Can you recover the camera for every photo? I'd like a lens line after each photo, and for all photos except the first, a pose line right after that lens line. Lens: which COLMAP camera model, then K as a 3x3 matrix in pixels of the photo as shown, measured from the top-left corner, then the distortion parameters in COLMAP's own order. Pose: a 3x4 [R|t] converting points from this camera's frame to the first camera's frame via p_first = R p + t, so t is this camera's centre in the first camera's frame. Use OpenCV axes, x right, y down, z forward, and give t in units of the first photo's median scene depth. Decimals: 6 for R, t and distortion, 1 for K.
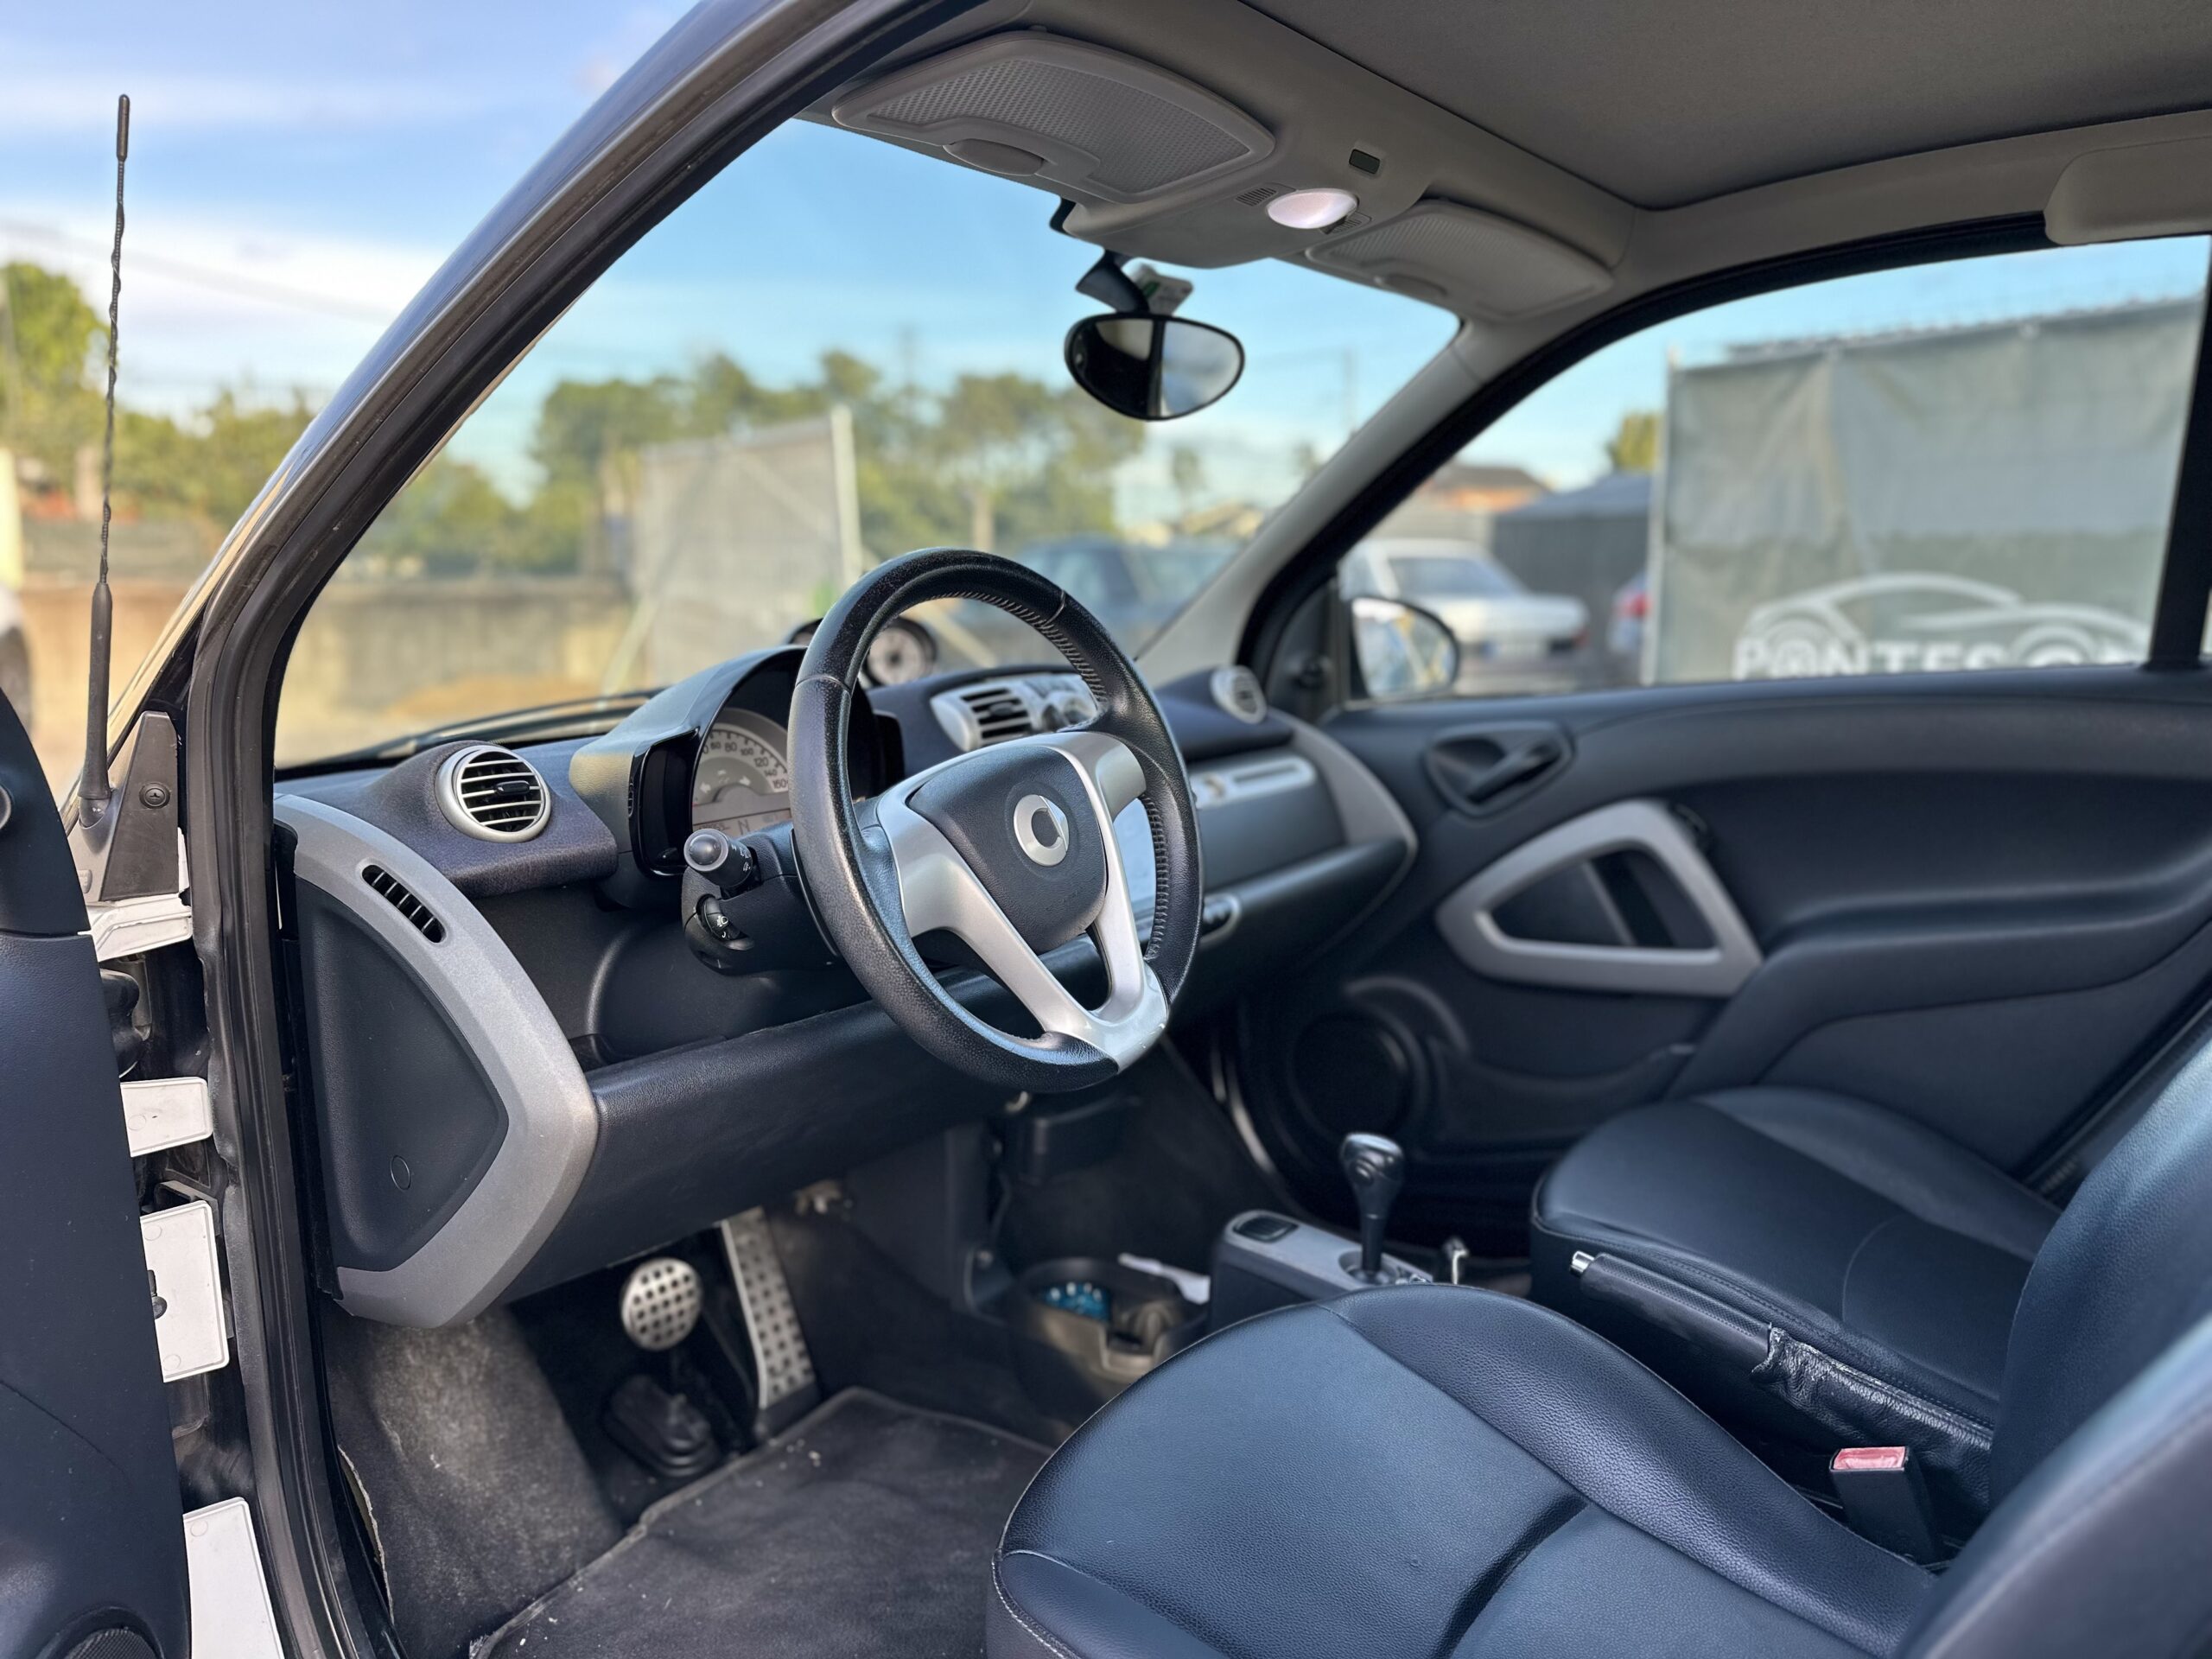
lens RADIAL K [[1500.5, 0, 1155.7], [0, 1500.5, 828.0], [0, 0, 1]] dist [0.077848, -0.150042]
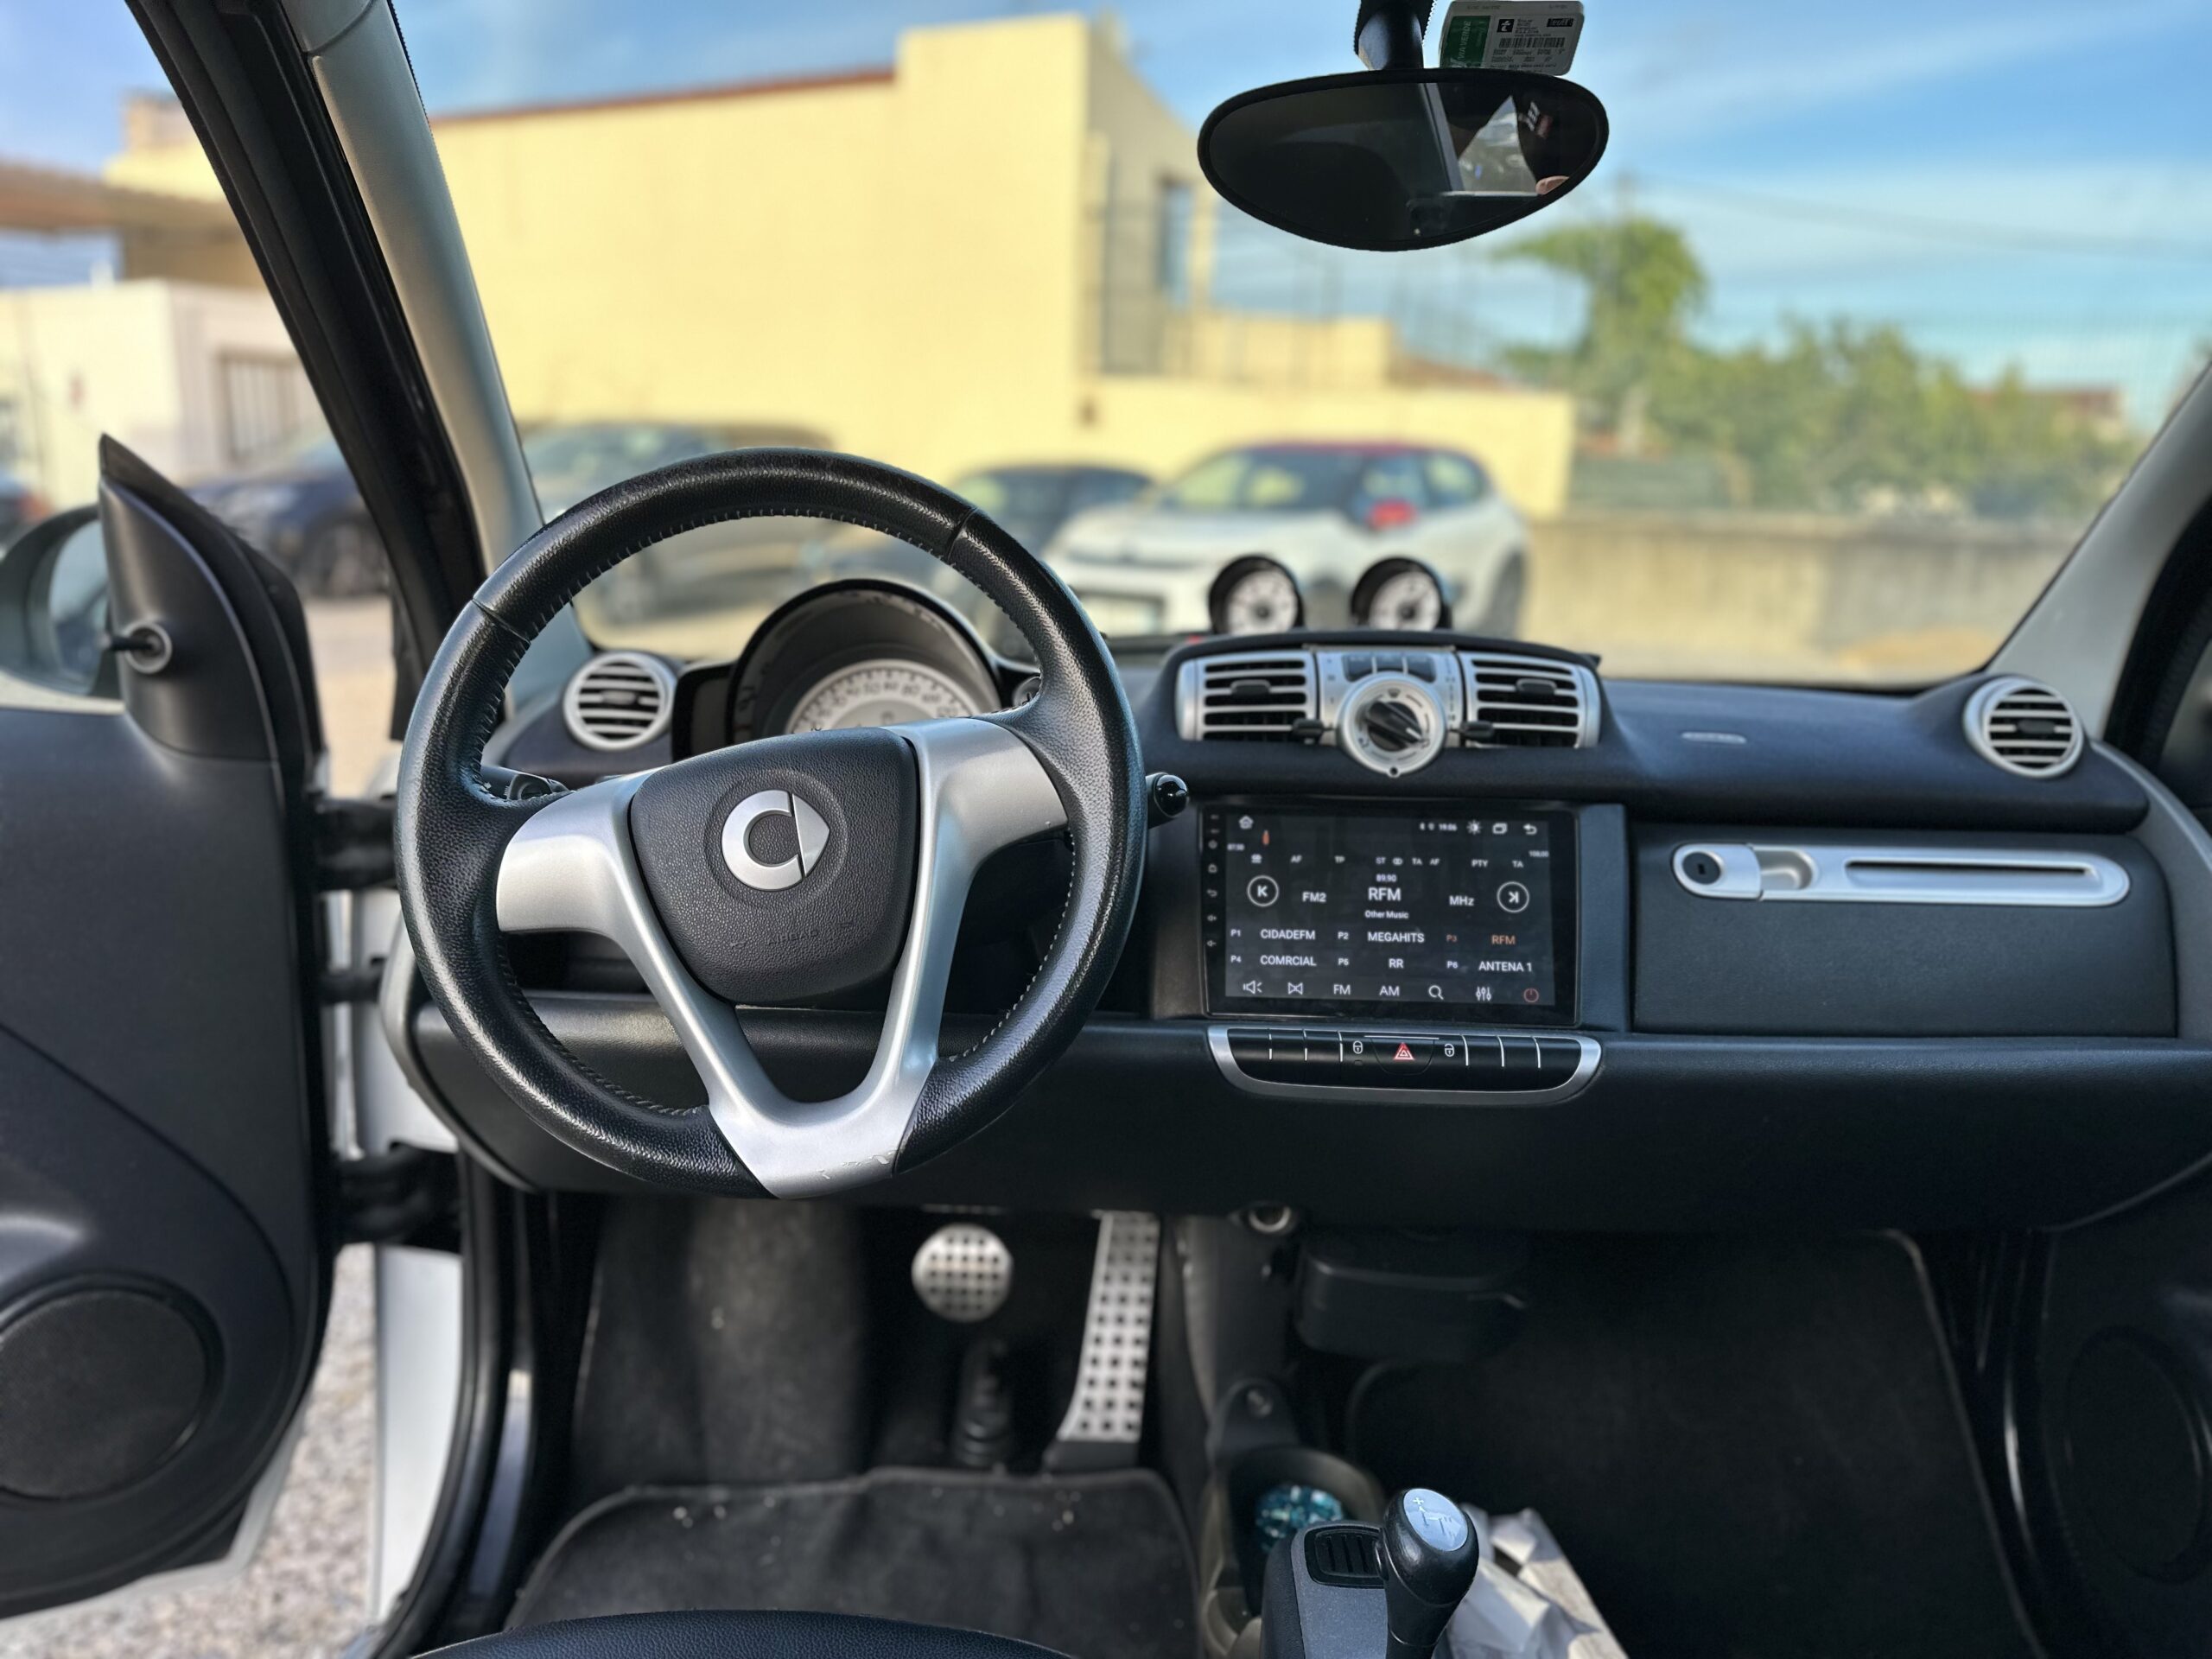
lens RADIAL K [[1500.5, 0, 1155.7], [0, 1500.5, 828.0], [0, 0, 1]] dist [0.077848, -0.150042]
pose [[0.570881, 0.190264, -0.798683, 0.432969], [-0.159976, 0.979911, 0.119089, -0.086880], [0.805297, 0.059785, 0.589850, 0.518184]]
